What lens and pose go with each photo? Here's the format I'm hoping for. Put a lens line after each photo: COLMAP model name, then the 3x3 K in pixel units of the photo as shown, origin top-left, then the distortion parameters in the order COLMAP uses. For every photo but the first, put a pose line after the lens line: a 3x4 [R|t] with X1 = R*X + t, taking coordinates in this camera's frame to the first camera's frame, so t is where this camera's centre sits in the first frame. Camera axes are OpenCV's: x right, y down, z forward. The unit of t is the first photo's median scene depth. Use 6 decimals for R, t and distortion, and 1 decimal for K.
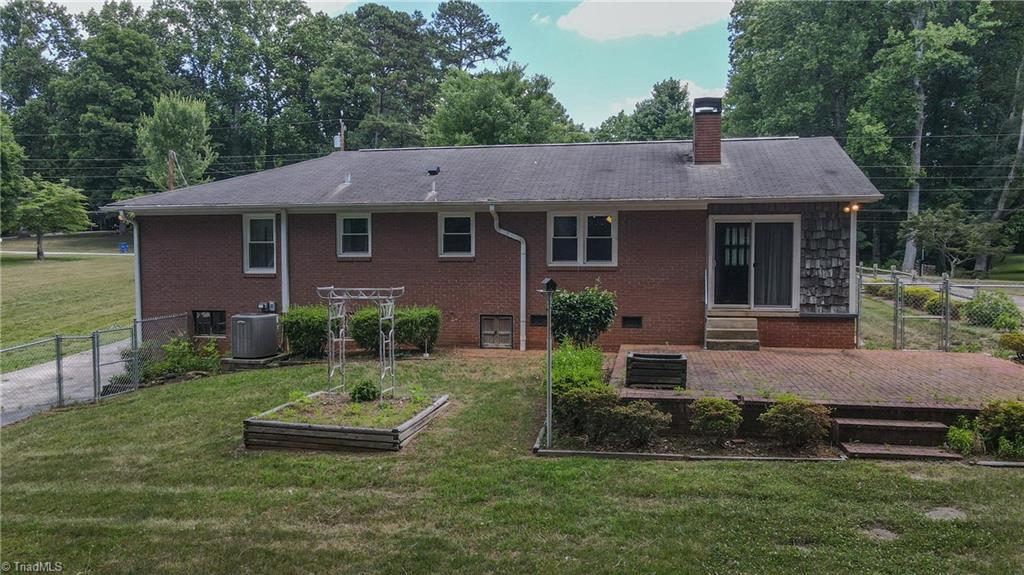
lens RADIAL K [[758.7, 0, 512.2], [0, 758.7, 285.9], [0, 0, 1]] dist [0.037245, -0.001794]
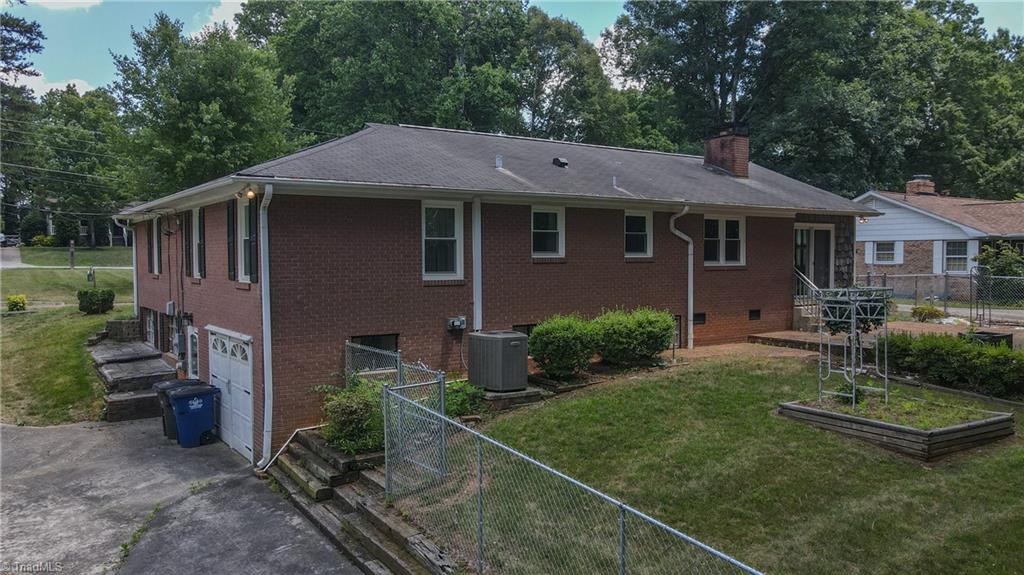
lens RADIAL K [[758.7, 0, 509.6], [0, 758.7, 291.3], [0, 0, 1]] dist [0.037245, -0.001794]
pose [[0.688386, -0.033358, 0.724577, -0.885382], [0.032391, 0.999359, 0.015235, -0.015442], [-0.724621, 0.012982, 0.689025, 0.464749]]
